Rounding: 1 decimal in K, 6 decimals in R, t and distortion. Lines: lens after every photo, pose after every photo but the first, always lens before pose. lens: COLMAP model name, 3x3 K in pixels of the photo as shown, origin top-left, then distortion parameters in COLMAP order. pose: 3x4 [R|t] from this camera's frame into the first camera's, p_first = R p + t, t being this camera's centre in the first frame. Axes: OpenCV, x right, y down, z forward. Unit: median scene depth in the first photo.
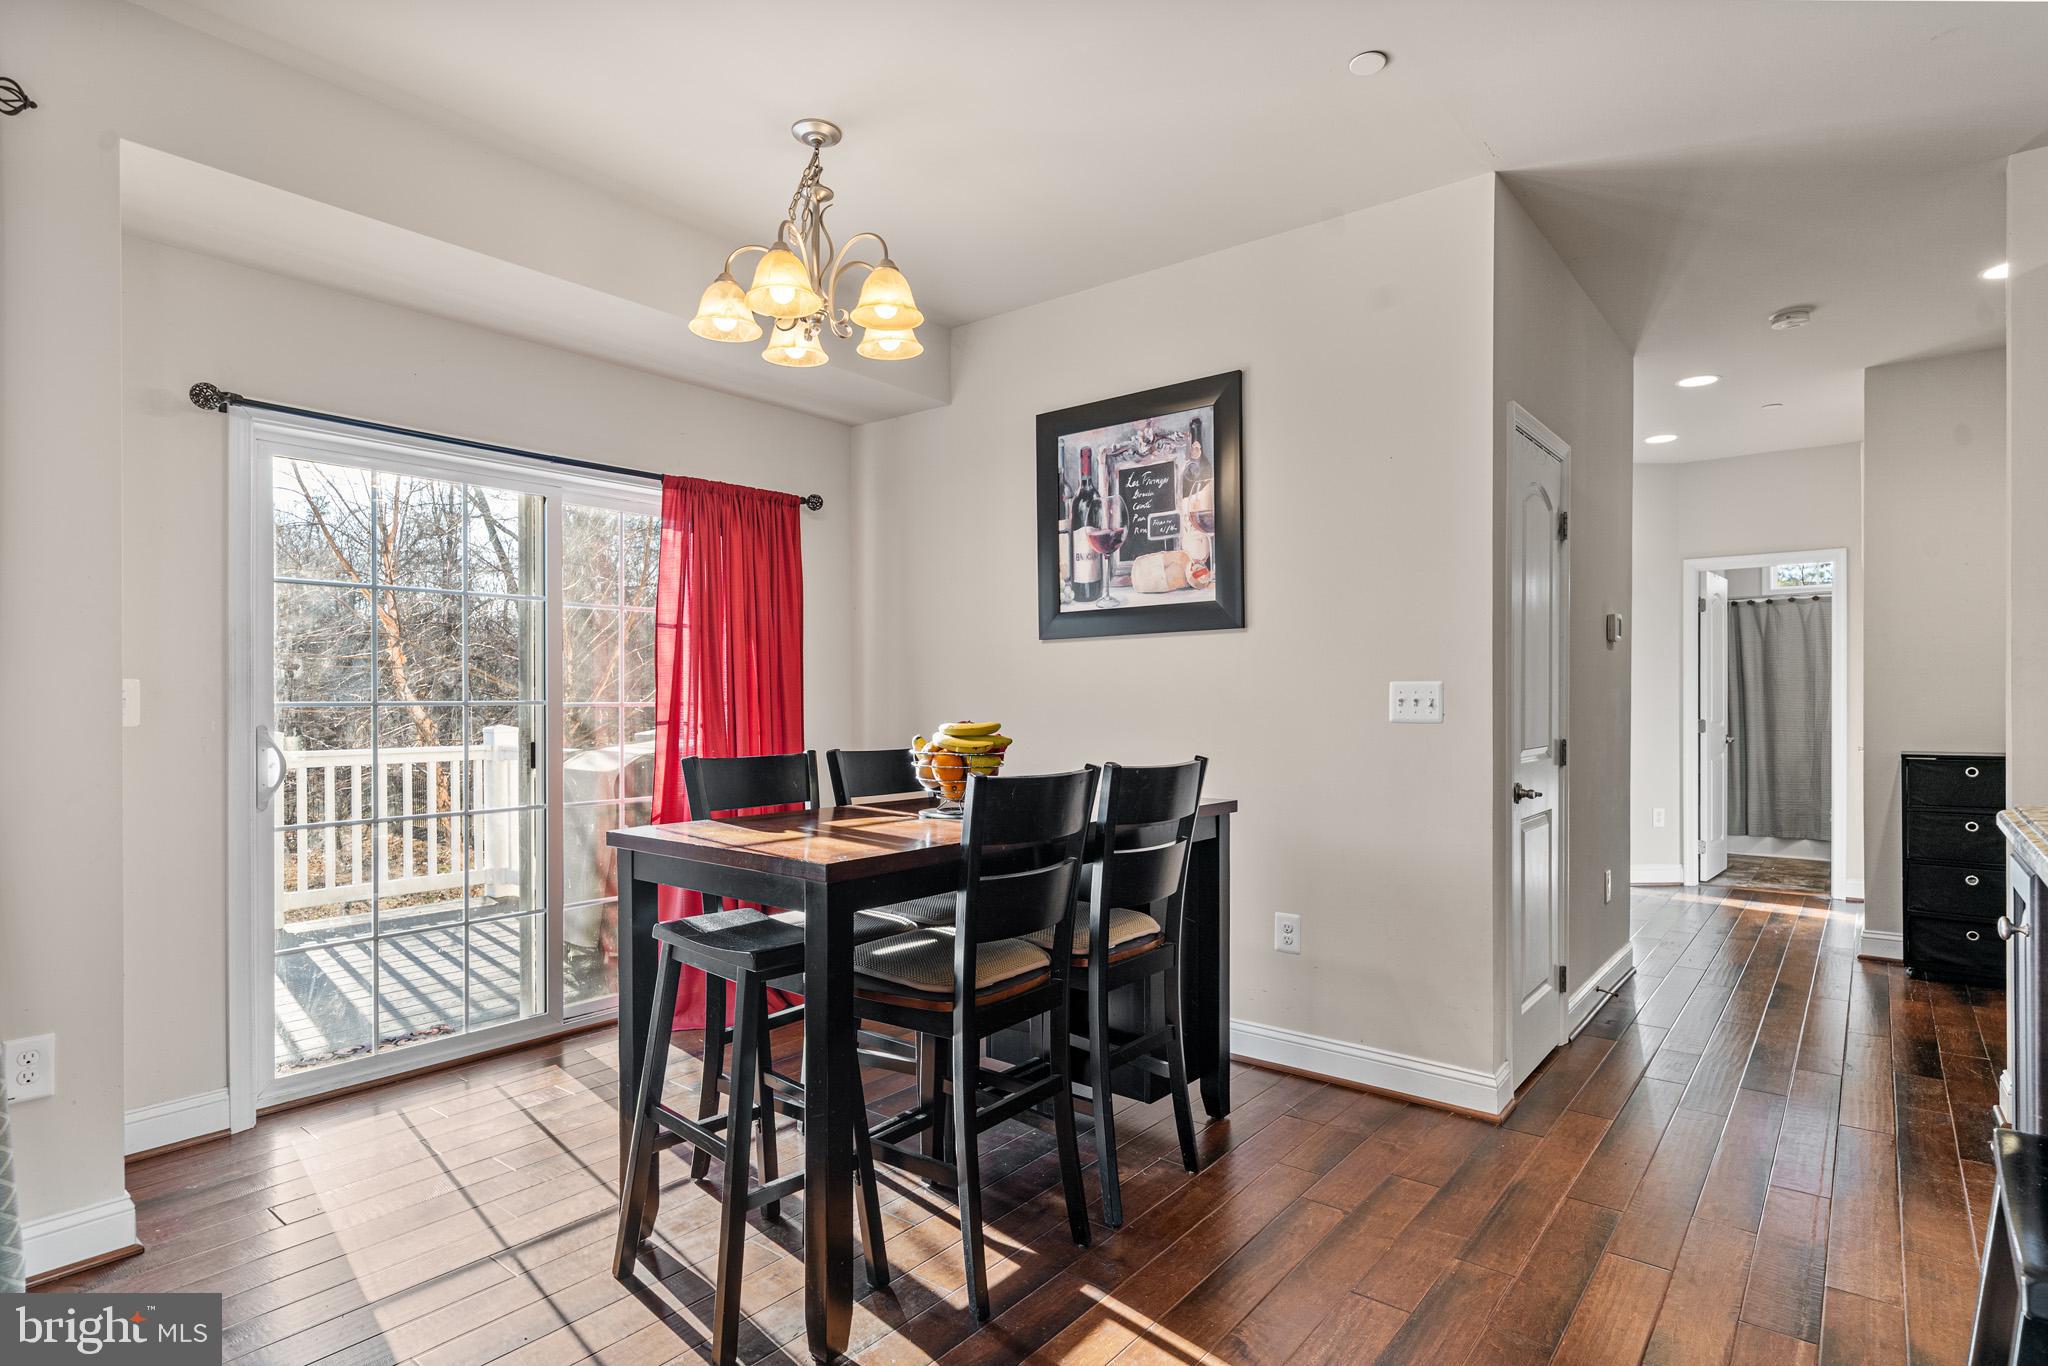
lens RADIAL K [[1014.3, 0, 1039.6], [0, 1014.3, 699.2], [0, 0, 1]] dist [-0.000258, 0.000421]
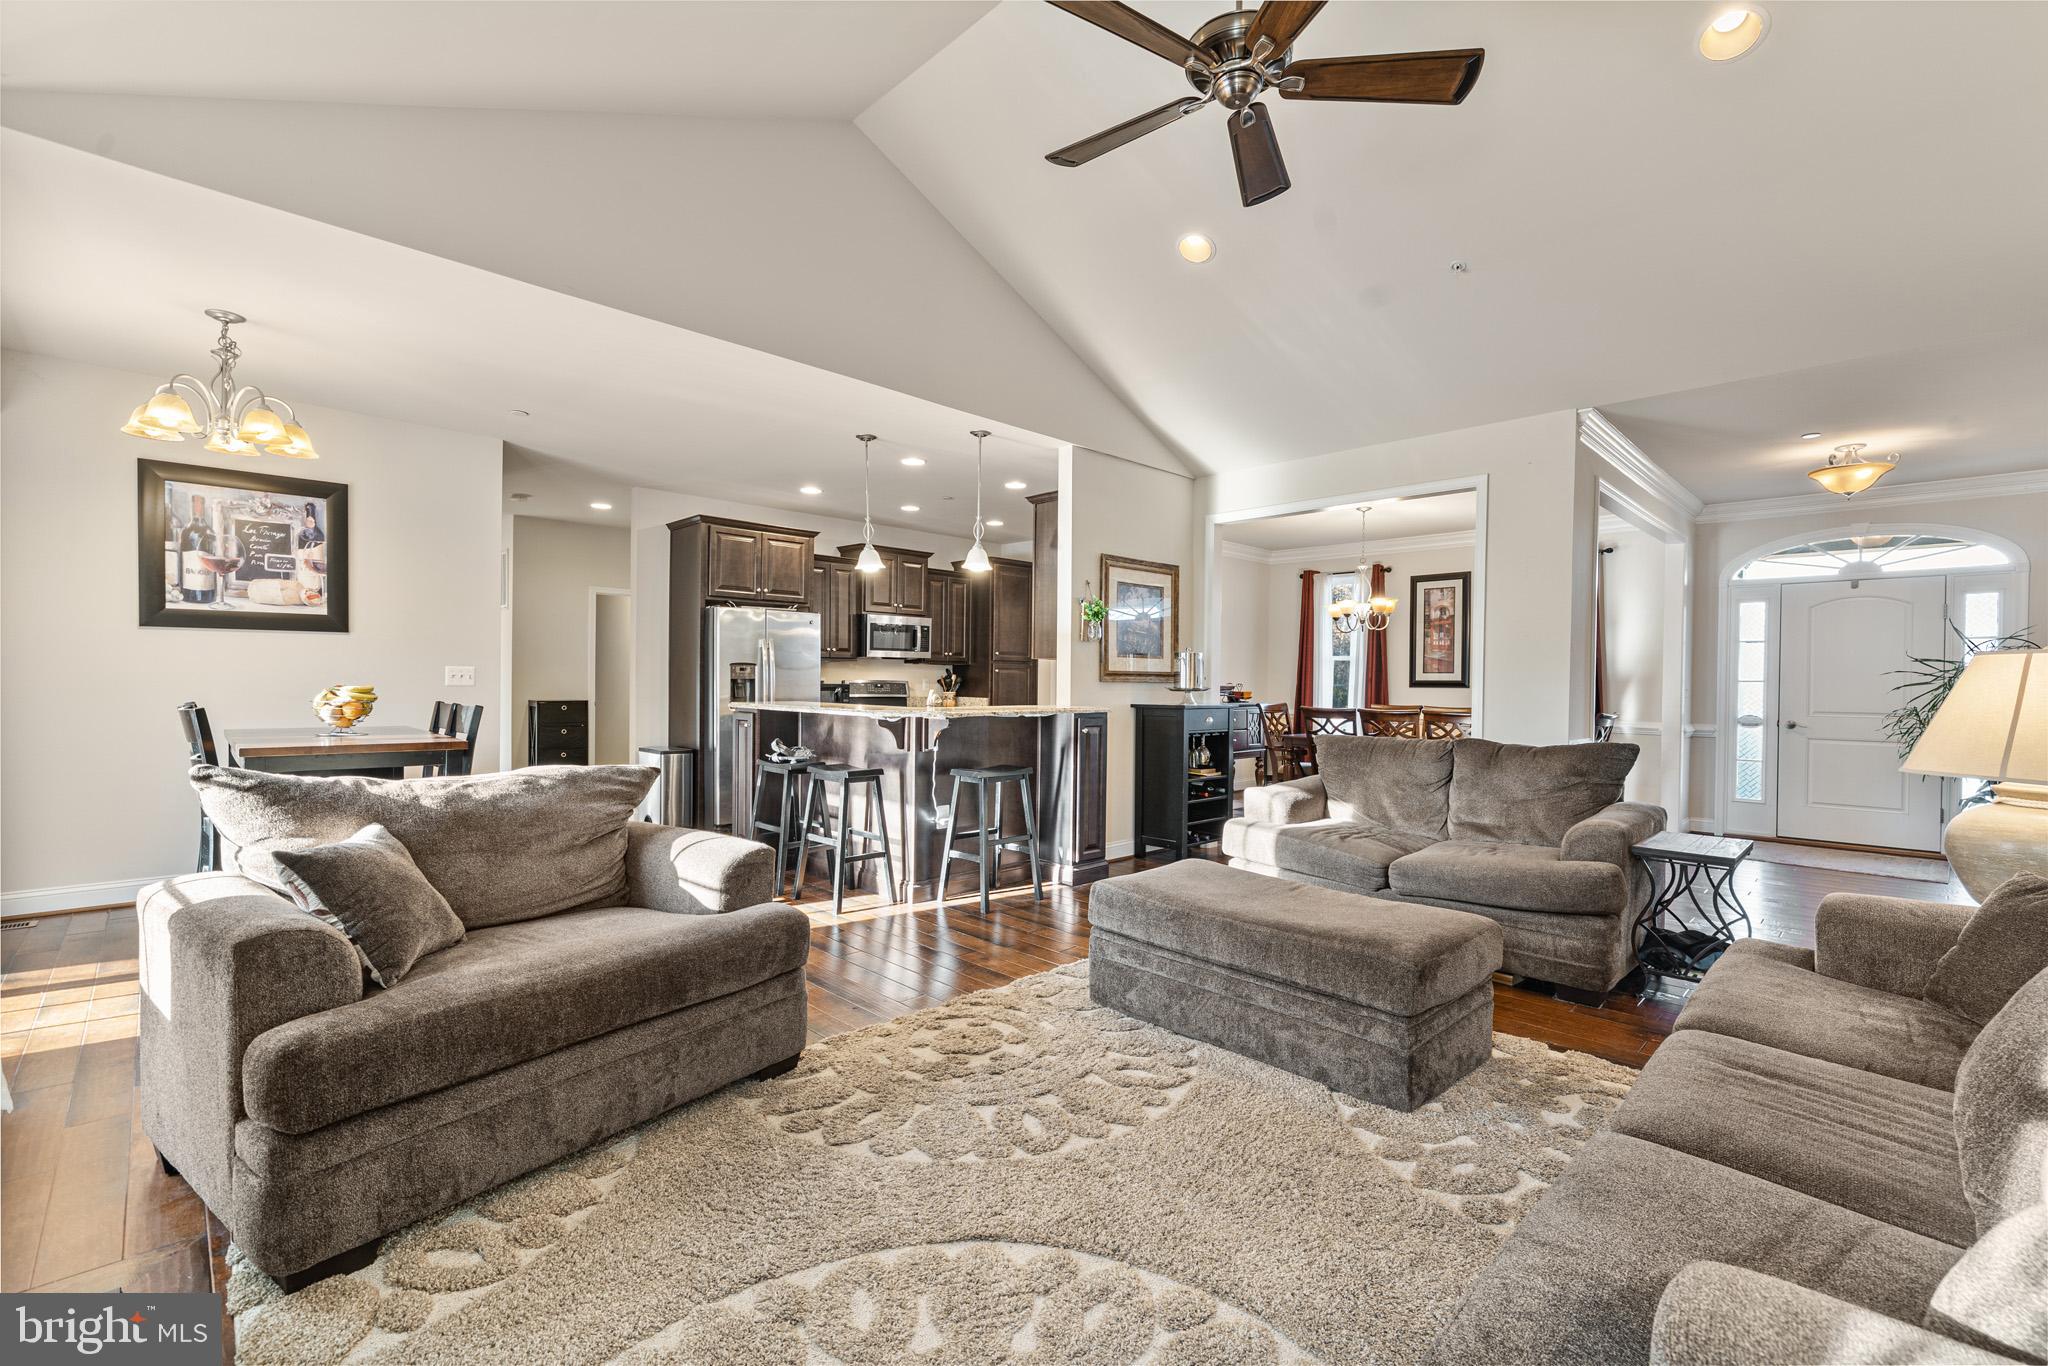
lens RADIAL K [[906.6, 0, 1044.8], [0, 906.6, 688.7], [0, 0, 1]] dist [-0.007906, 0.002200]
pose [[0.105548, -0.004770, 0.994403, -1.121598], [-0.006929, 0.999961, 0.005532, 0.008347], [-0.994390, -0.007474, 0.105511, -0.327324]]
